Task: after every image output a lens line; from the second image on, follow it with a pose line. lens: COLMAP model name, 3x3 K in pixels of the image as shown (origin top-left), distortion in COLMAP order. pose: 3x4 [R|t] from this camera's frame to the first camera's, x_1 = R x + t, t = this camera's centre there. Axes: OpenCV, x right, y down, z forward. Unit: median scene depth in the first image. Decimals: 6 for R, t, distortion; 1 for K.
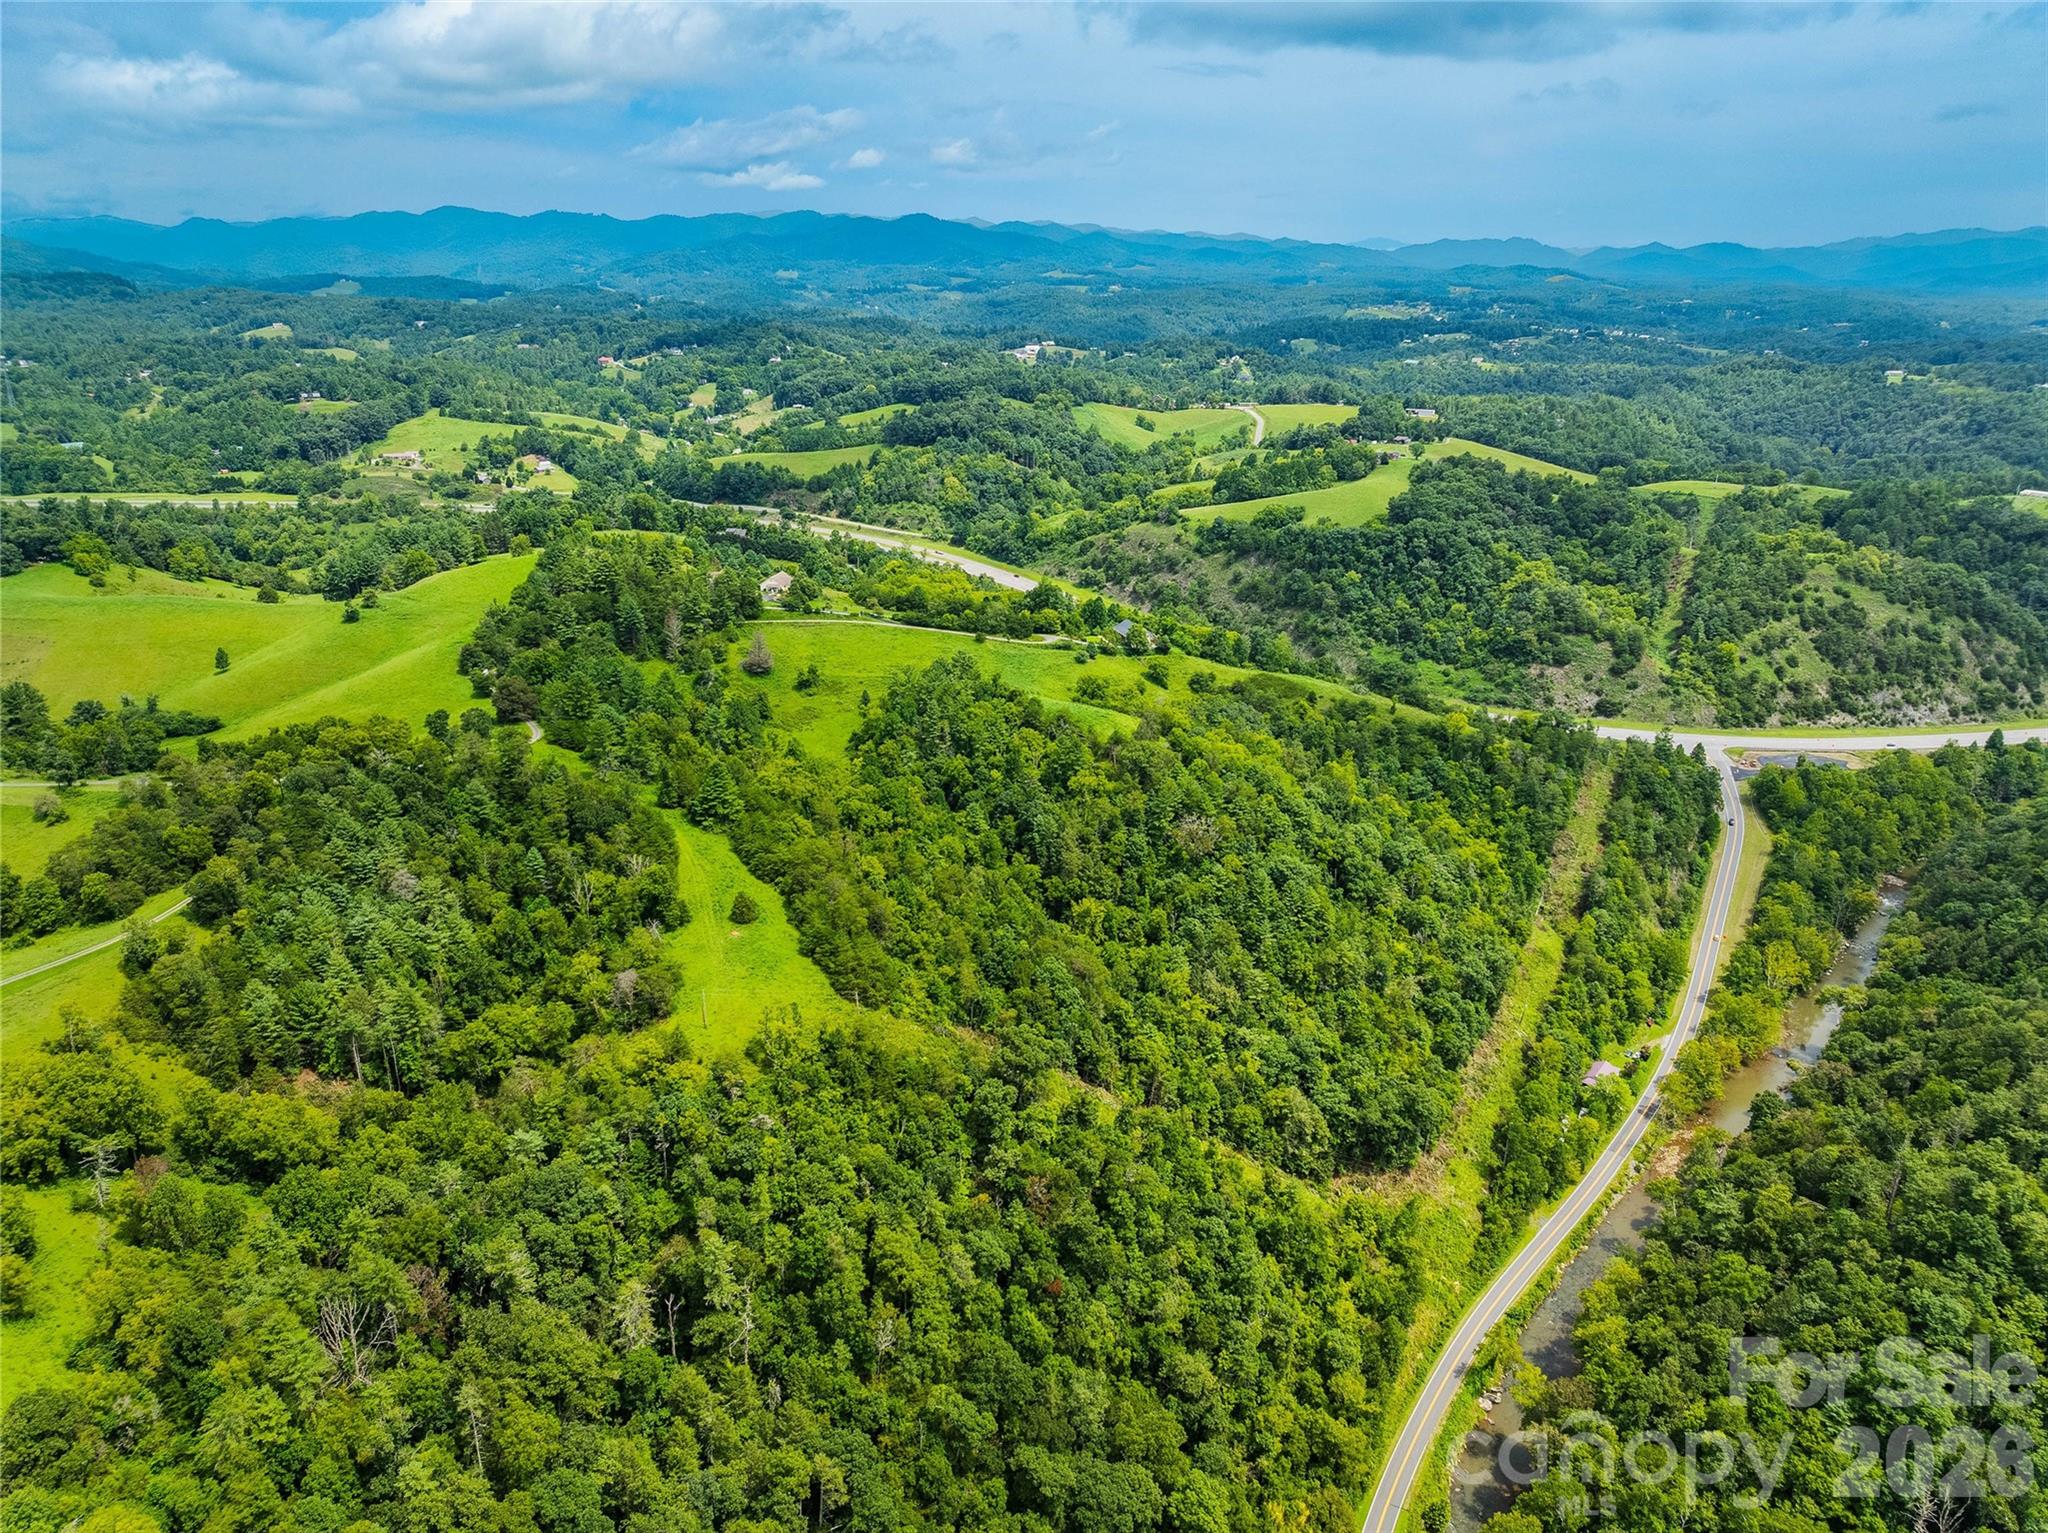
lens RADIAL K [[1437.5, 0, 1037.9], [0, 1437.5, 764.8], [0, 0, 1]] dist [-0.051543, 0.024797]
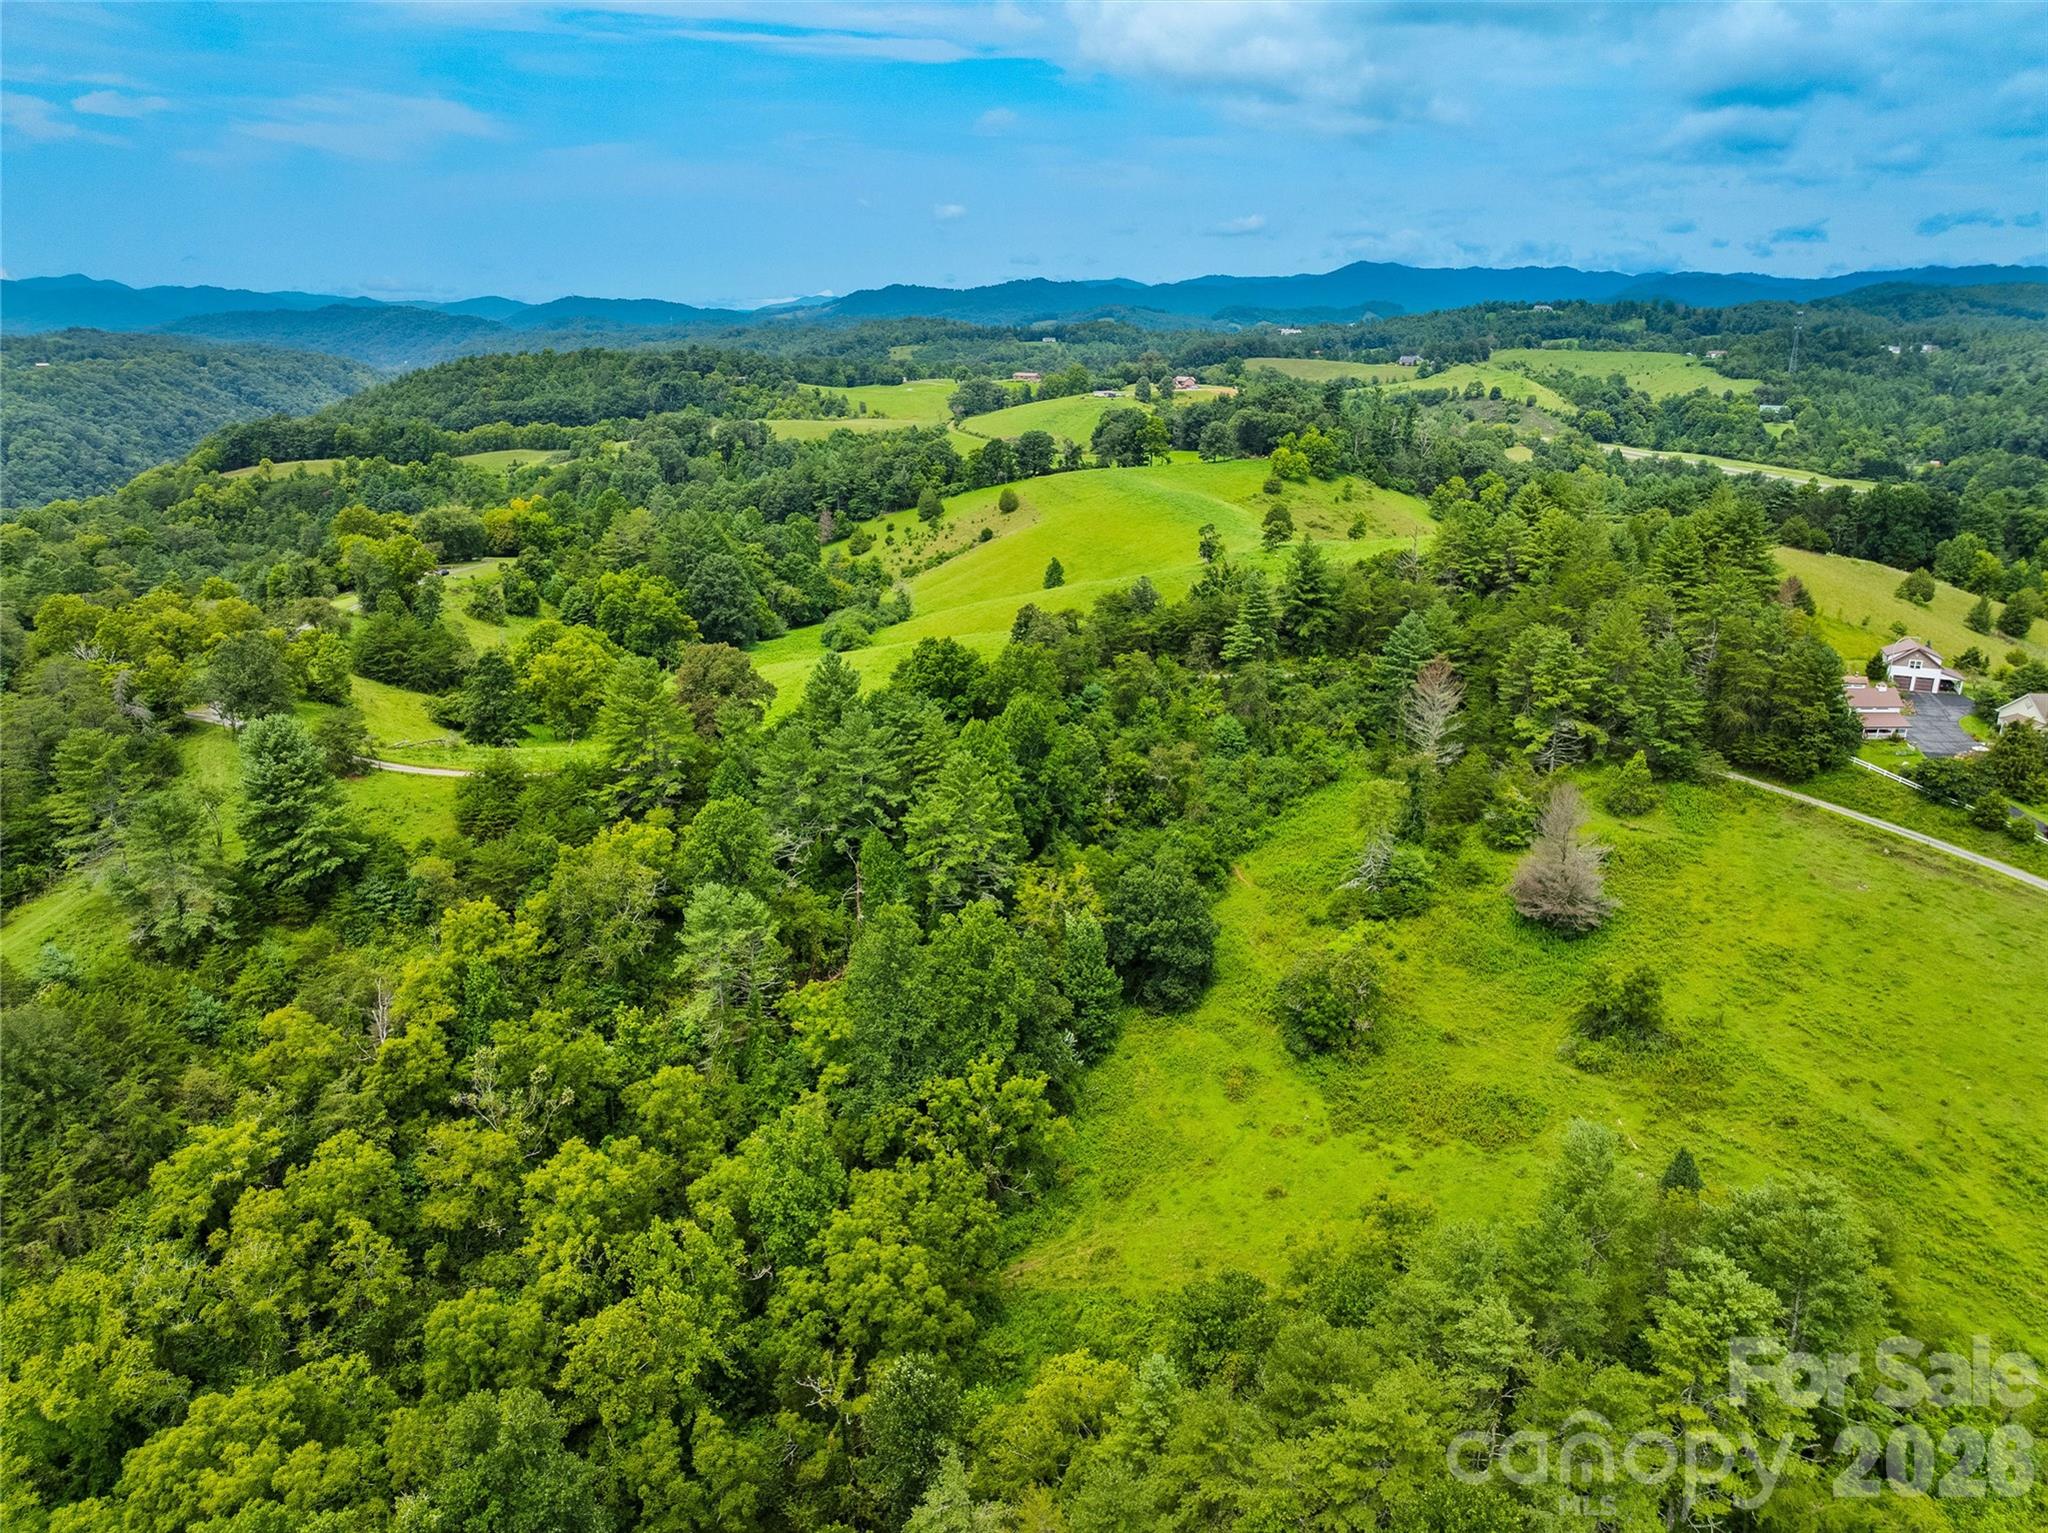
lens RADIAL K [[1437.5, 0, 1041.8], [0, 1437.5, 734.3], [0, 0, 1]] dist [-0.051543, 0.024797]
pose [[0.234696, 0.262908, -0.935840, 0.050405], [-0.323099, 0.929093, 0.179984, -0.112515], [0.916802, 0.260128, 0.302999, 0.739450]]
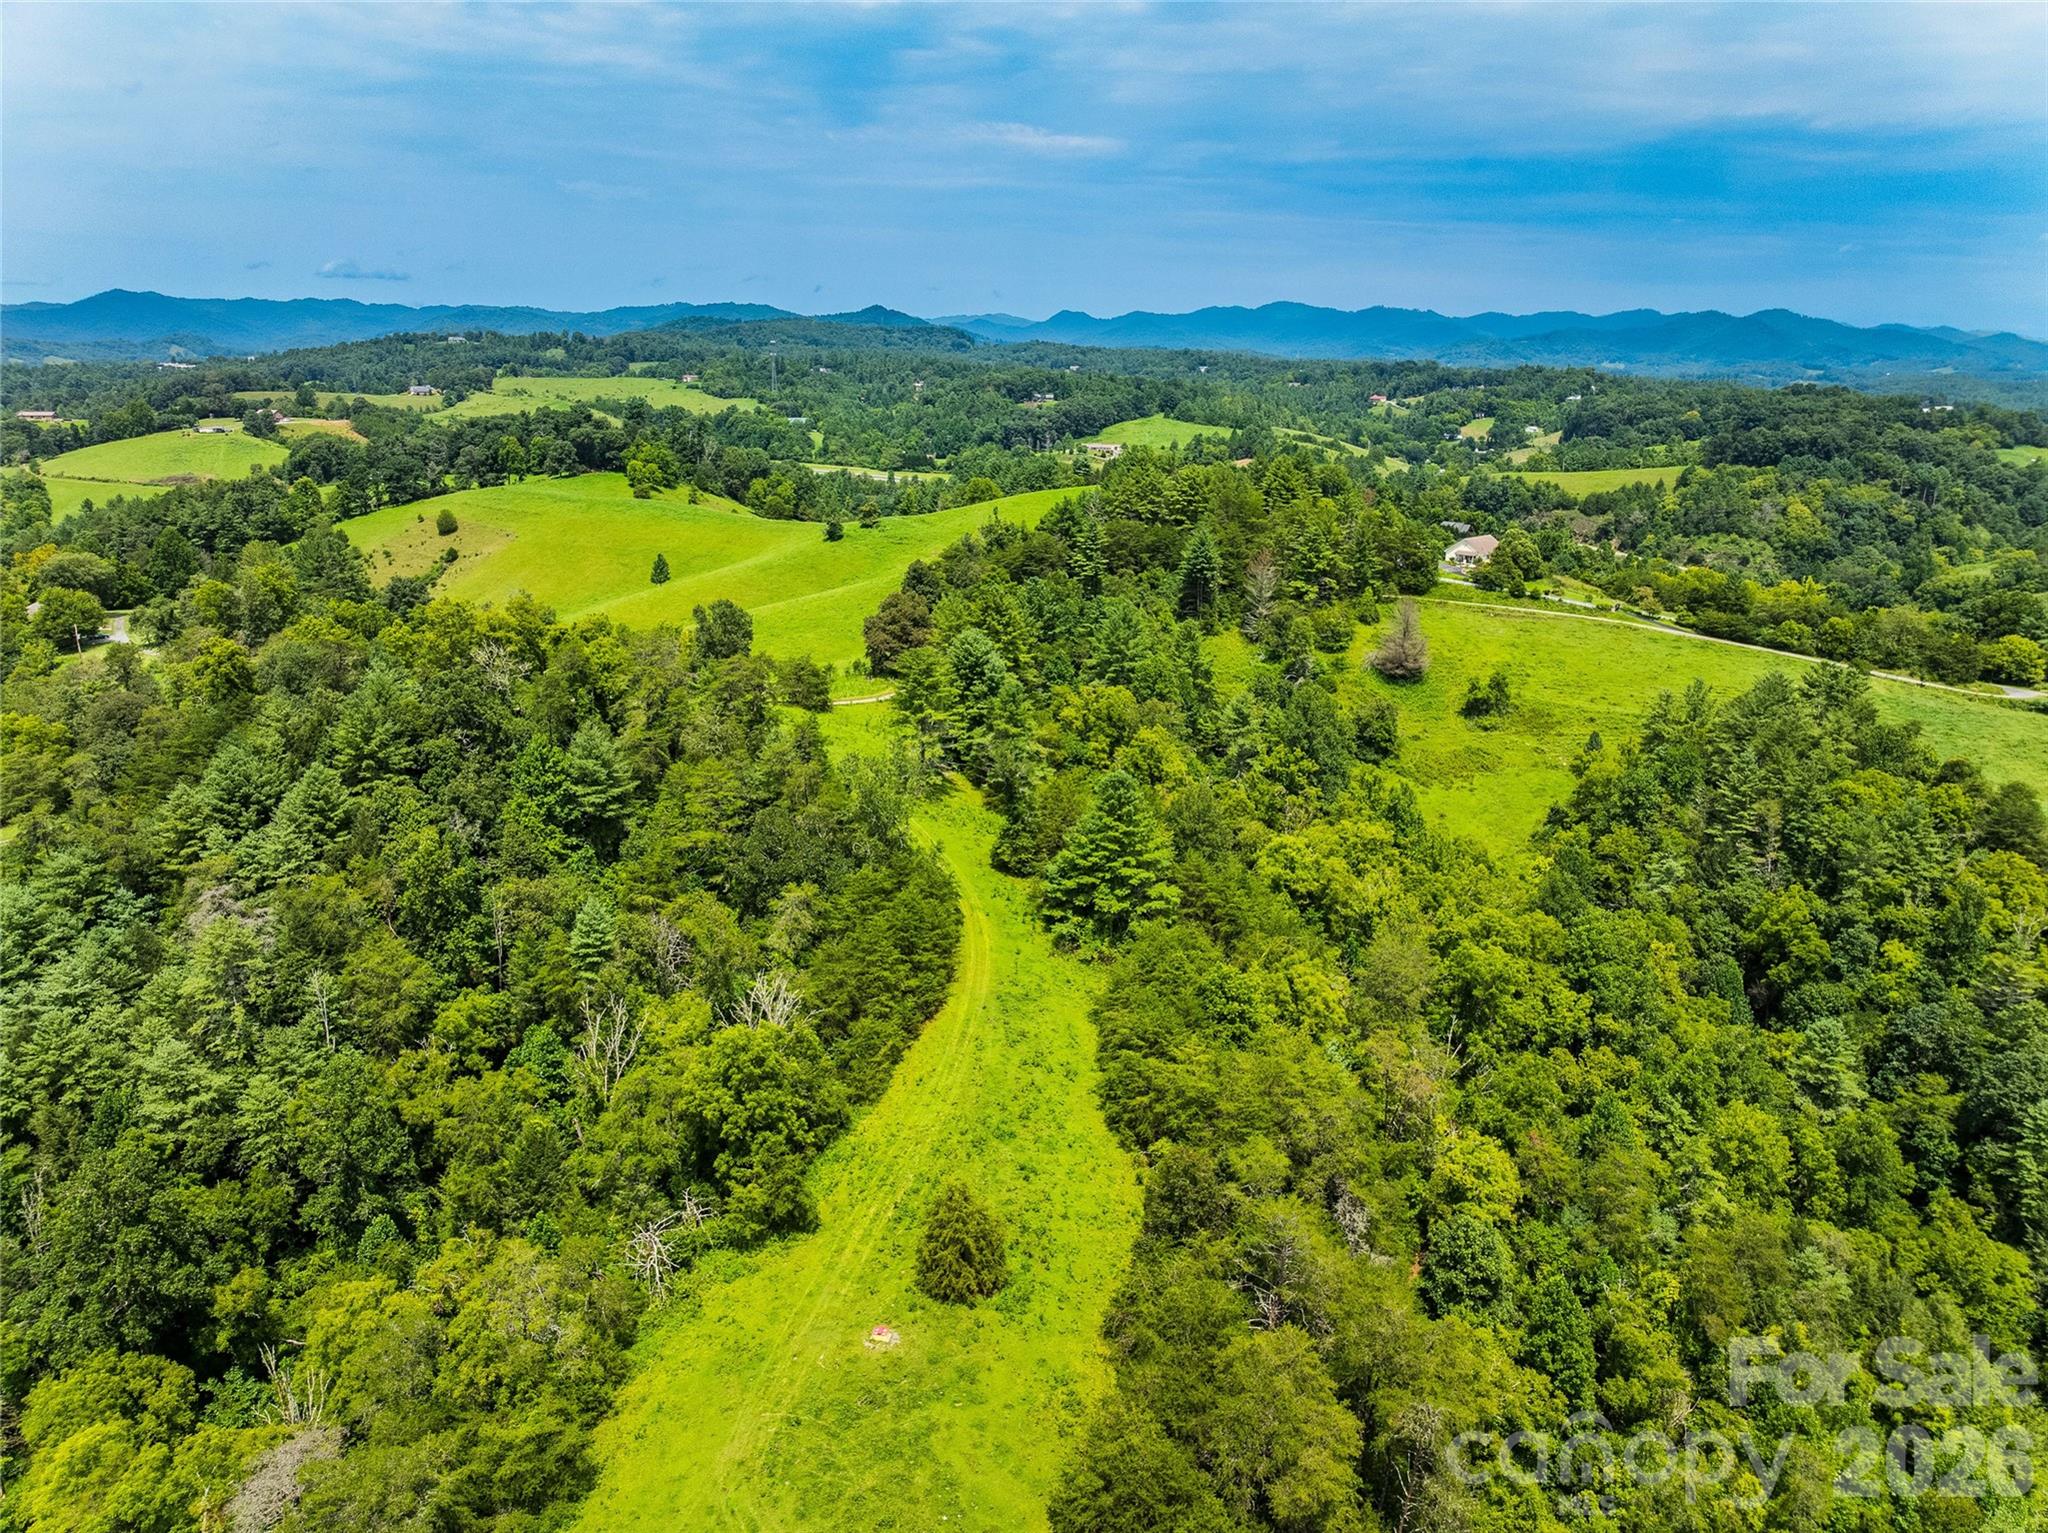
lens RADIAL K [[1437.5, 0, 1012.8], [0, 1437.5, 763.8], [0, 0, 1]] dist [-0.051543, 0.024797]
pose [[0.851089, 0.142019, -0.505448, -0.036258], [-0.176462, 0.984091, -0.020627, 0.005008], [0.494478, 0.106748, 0.862610, 0.426192]]
